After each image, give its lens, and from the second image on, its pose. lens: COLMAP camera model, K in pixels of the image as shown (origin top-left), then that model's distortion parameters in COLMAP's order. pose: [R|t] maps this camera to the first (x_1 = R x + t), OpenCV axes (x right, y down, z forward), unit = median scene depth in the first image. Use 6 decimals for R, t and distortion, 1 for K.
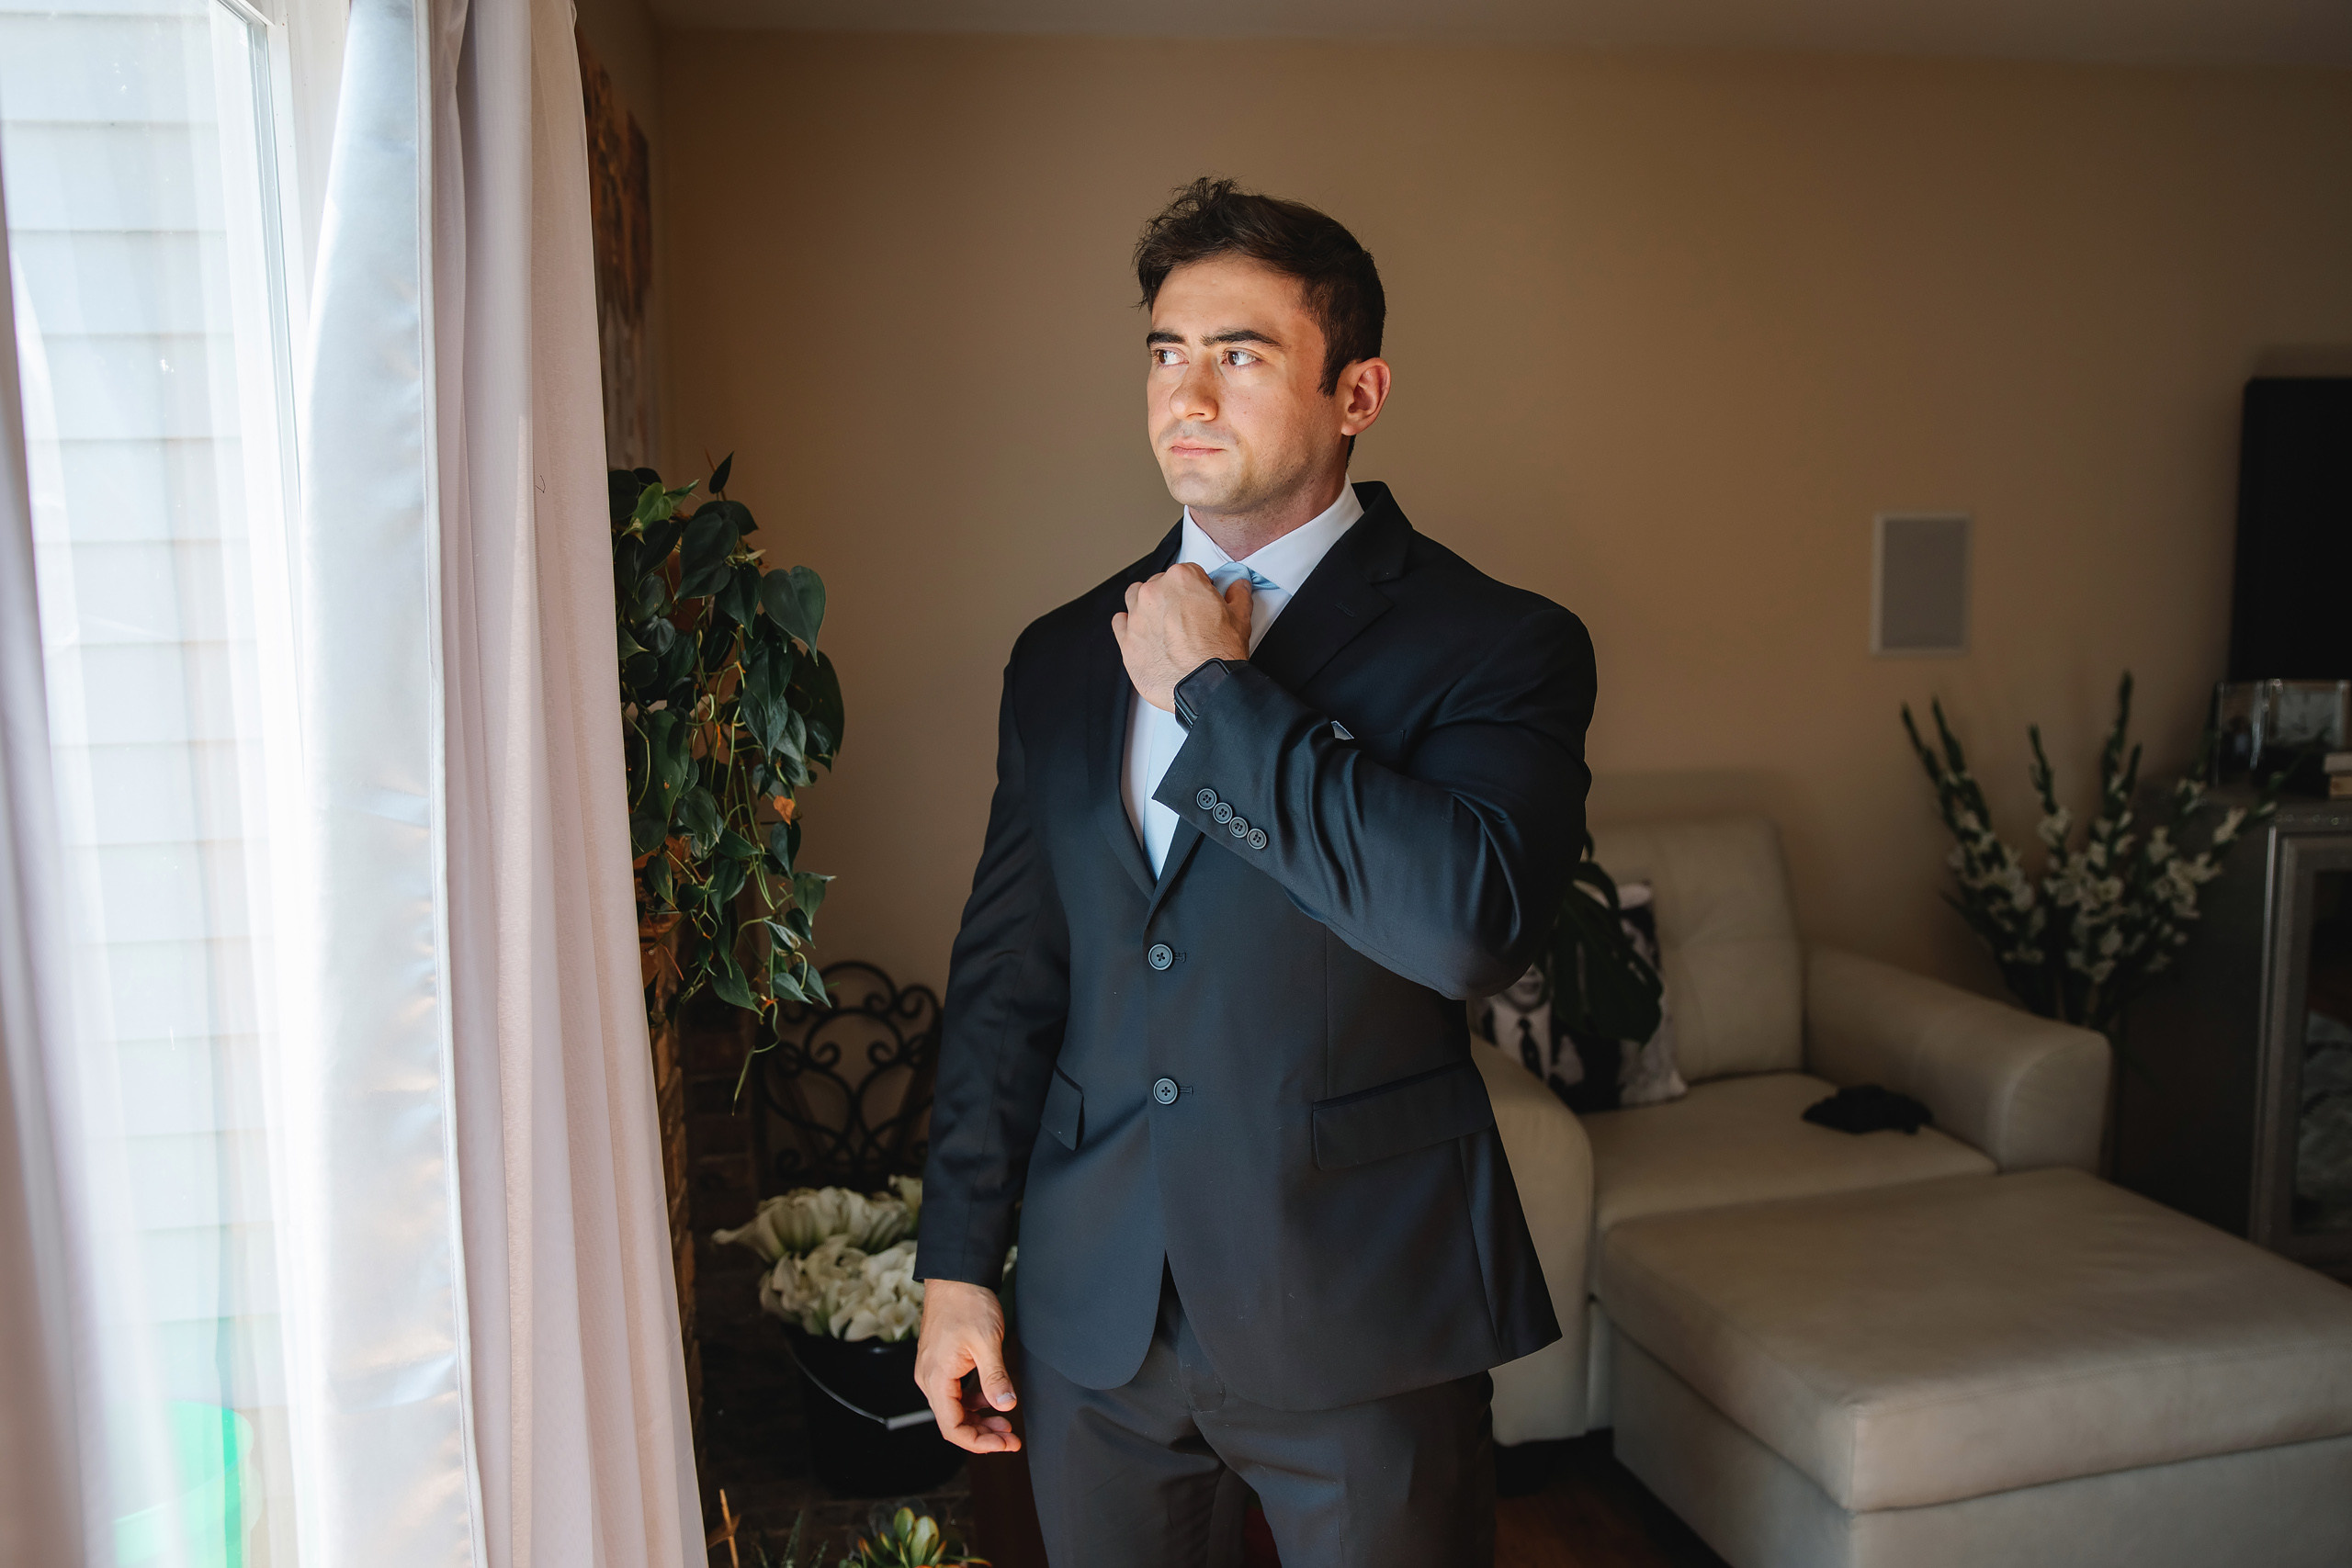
lens RADIAL K [[1927.3, 0, 1170.0], [0, 1927.3, 774.2], [0, 0, 1]] dist [-0.028996, 0.014439]
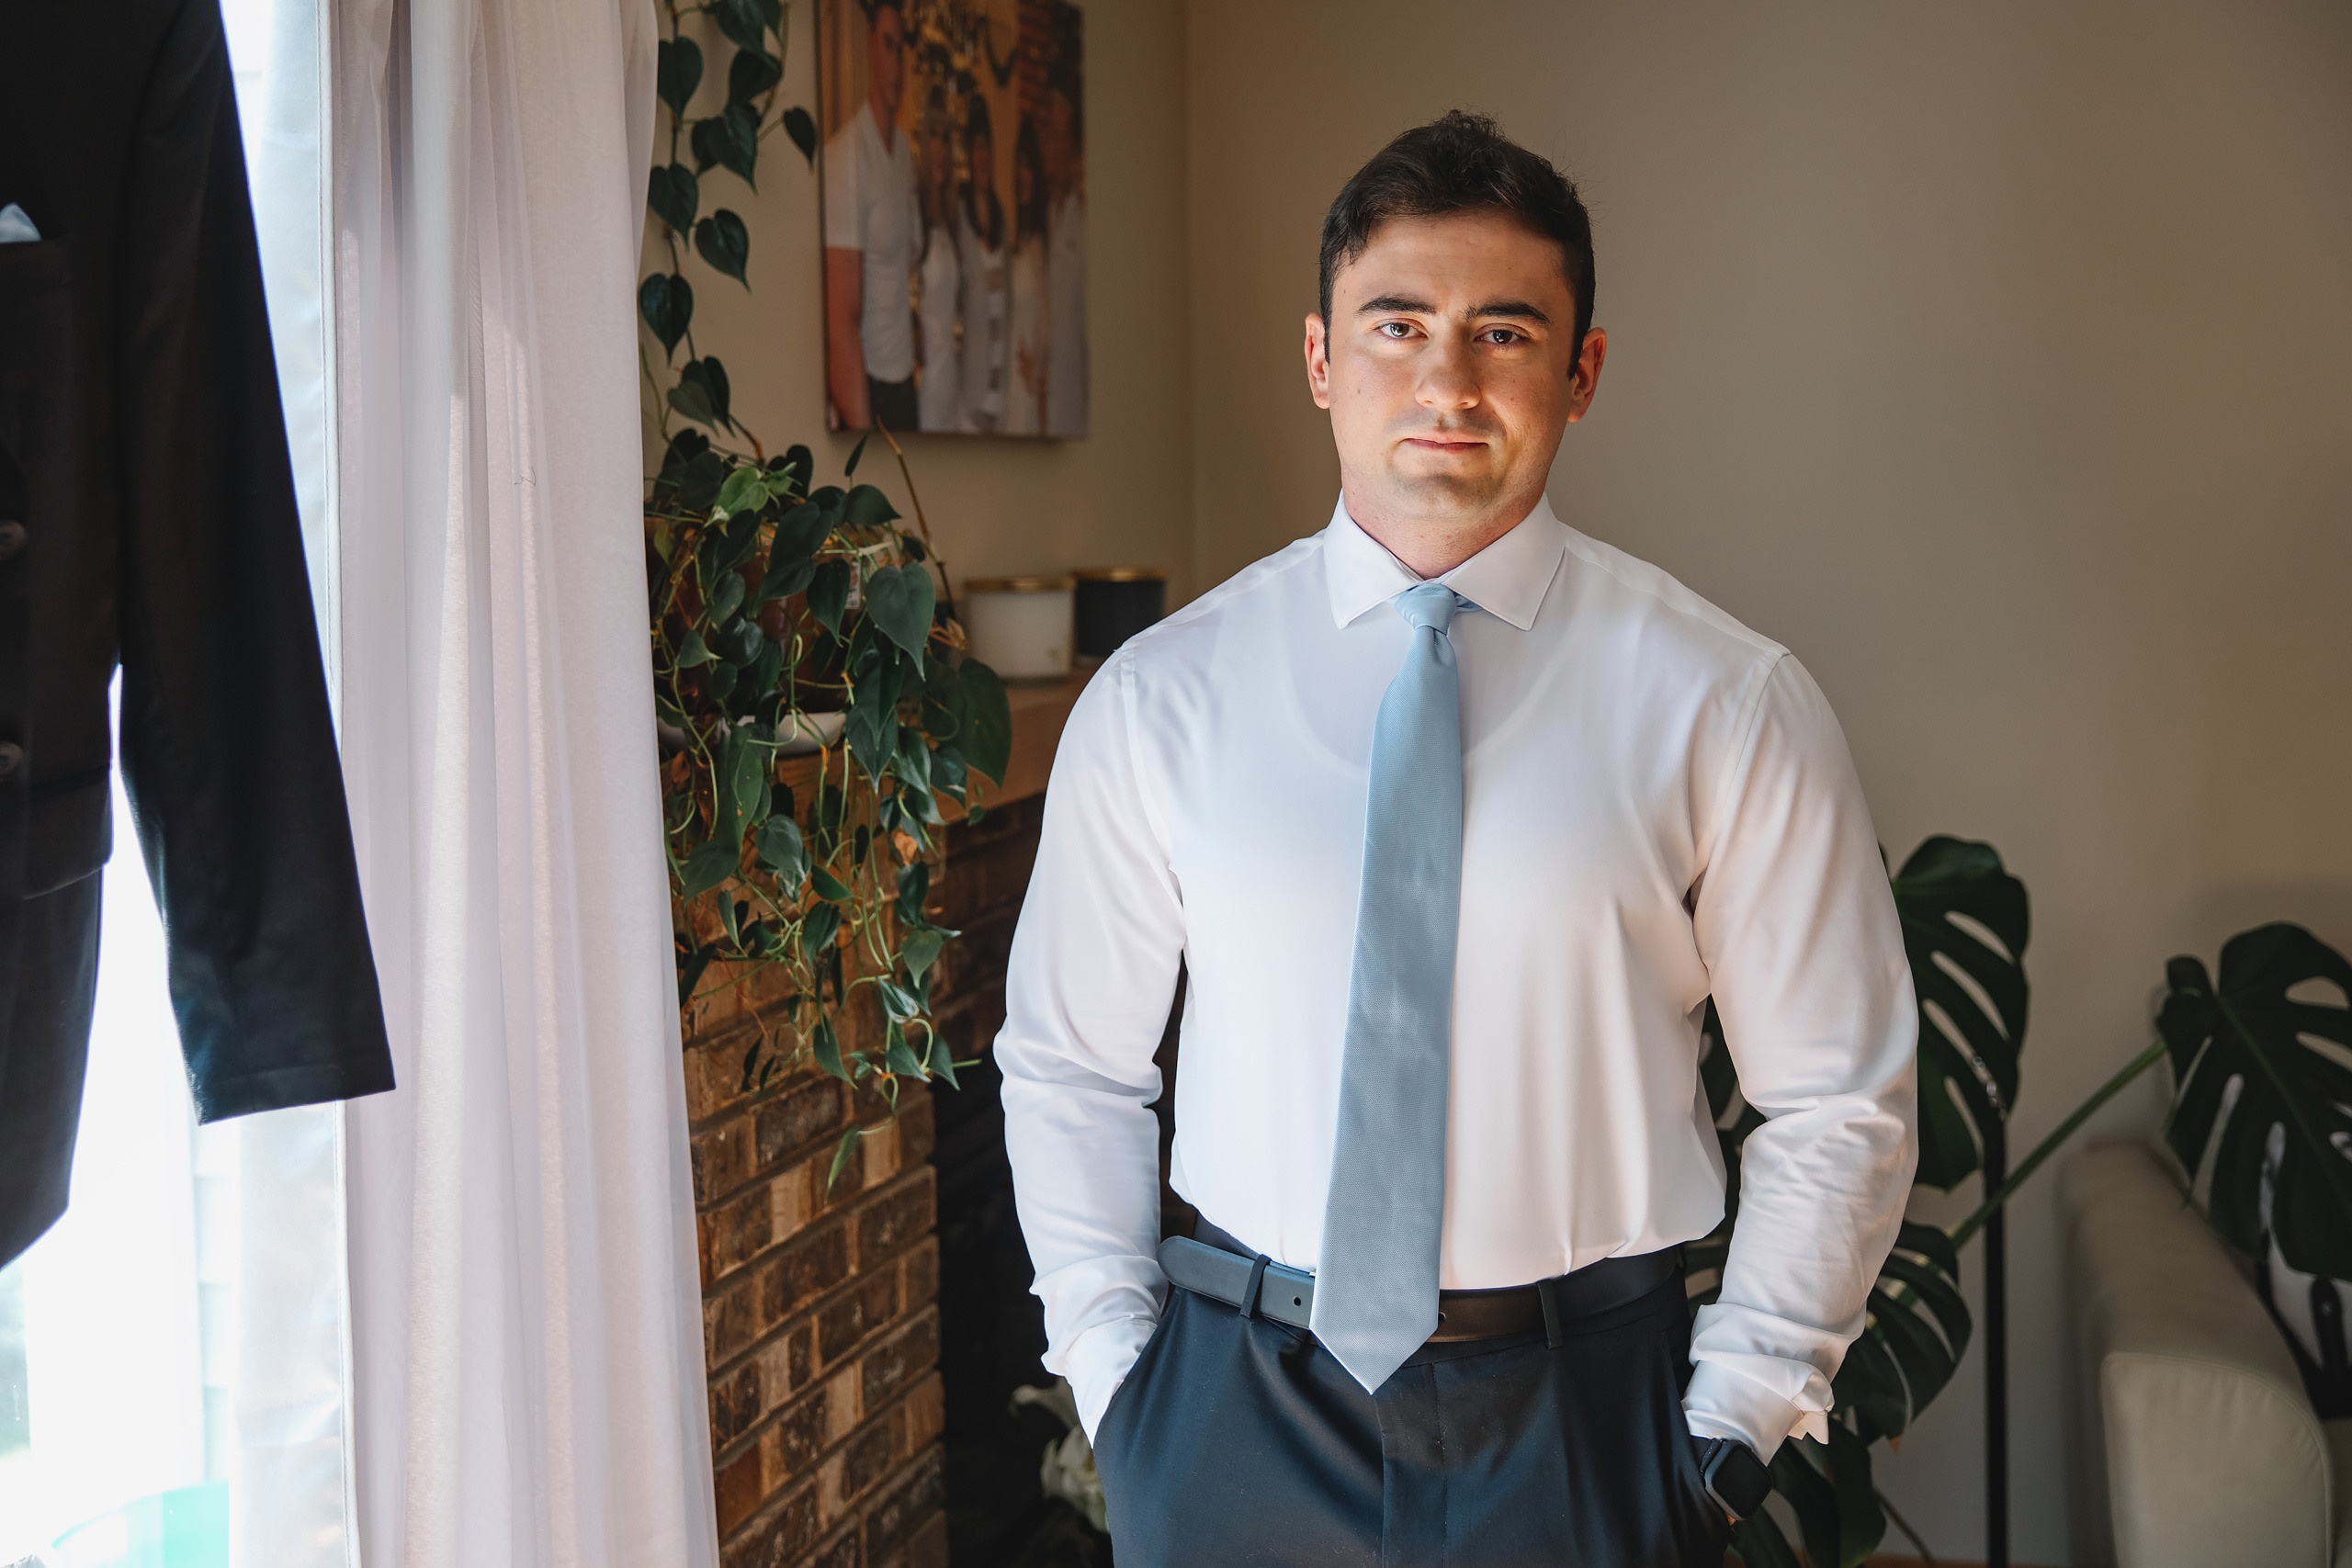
lens RADIAL K [[2798.4, 0, 1174.3], [0, 2798.4, 784.8], [0, 0, 1]] dist [0.052958, -0.003676]
pose [[0.940069, 0.038486, -0.338805, 0.231959], [-0.045278, 0.998900, -0.012162, -0.000159], [0.337964, 0.026774, 0.940778, -0.085905]]
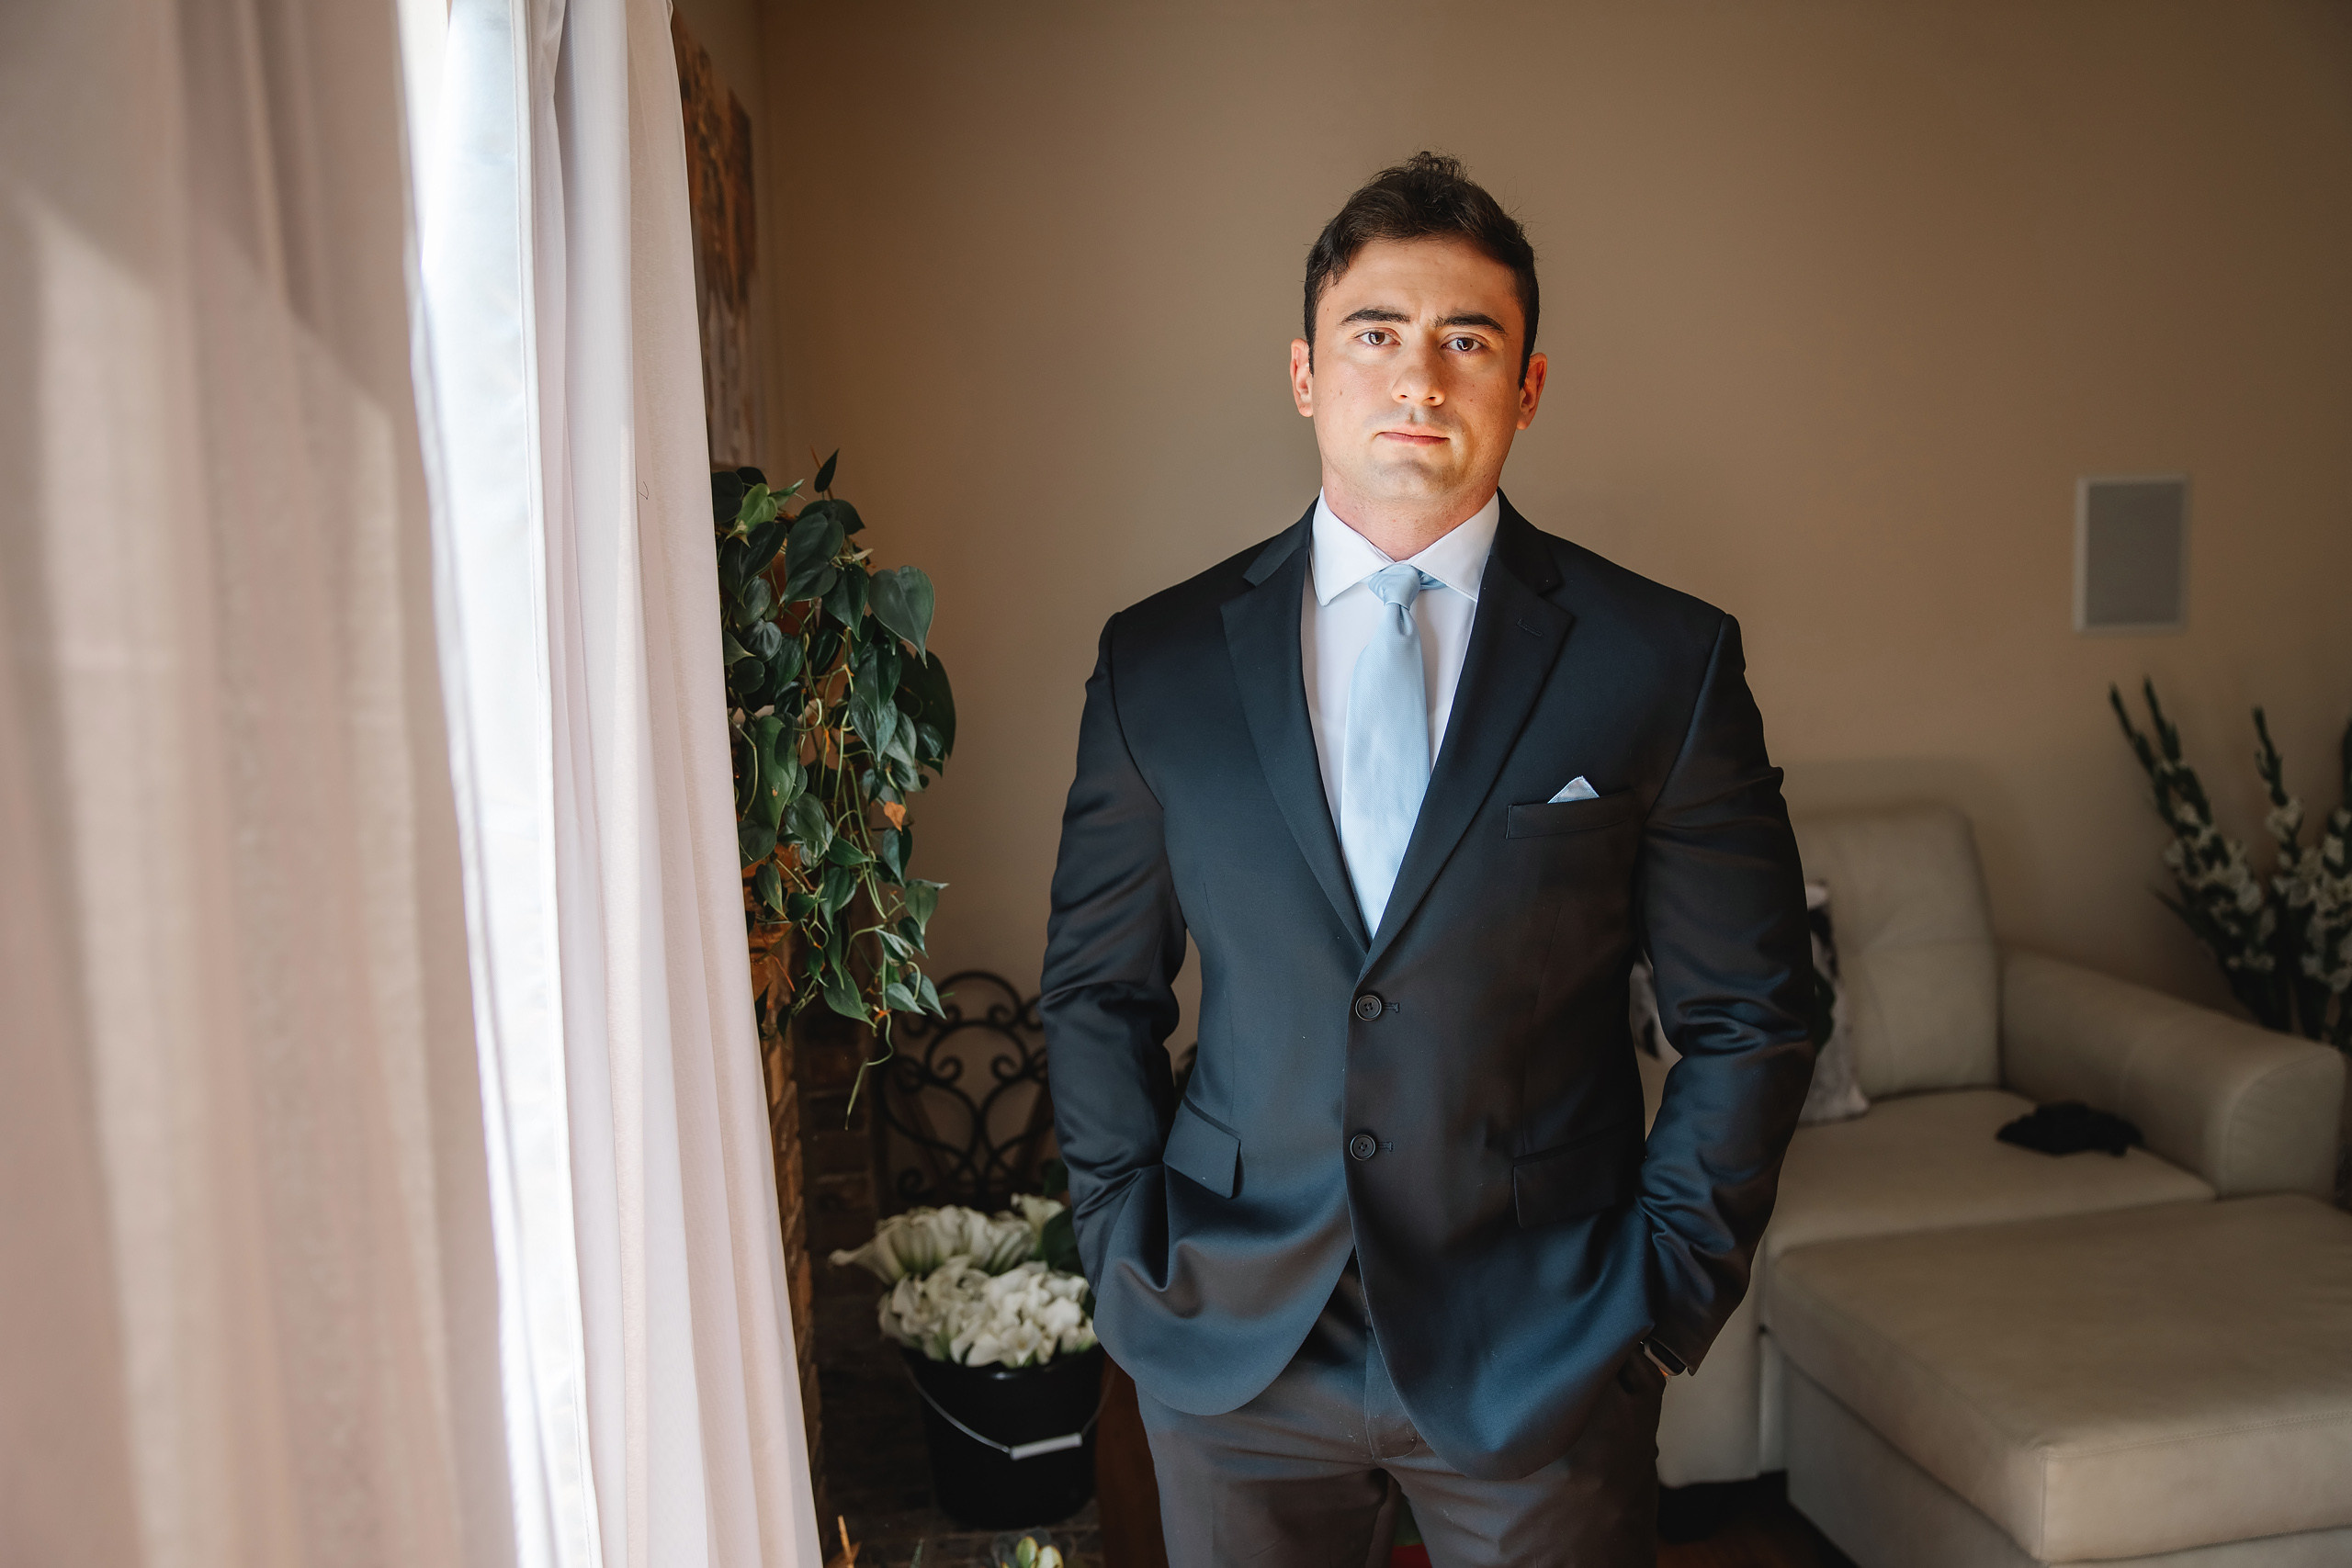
lens RADIAL K [[2060.4, 0, 1174.4], [0, 2060.4, 786.5], [0, 0, 1]] dist [-0.003691, 0.024550]
pose [[0.997616, -0.010484, -0.068206, 0.008525], [0.010986, 0.999915, 0.006986, -0.001490], [0.068127, -0.007719, 0.997647, -0.021864]]
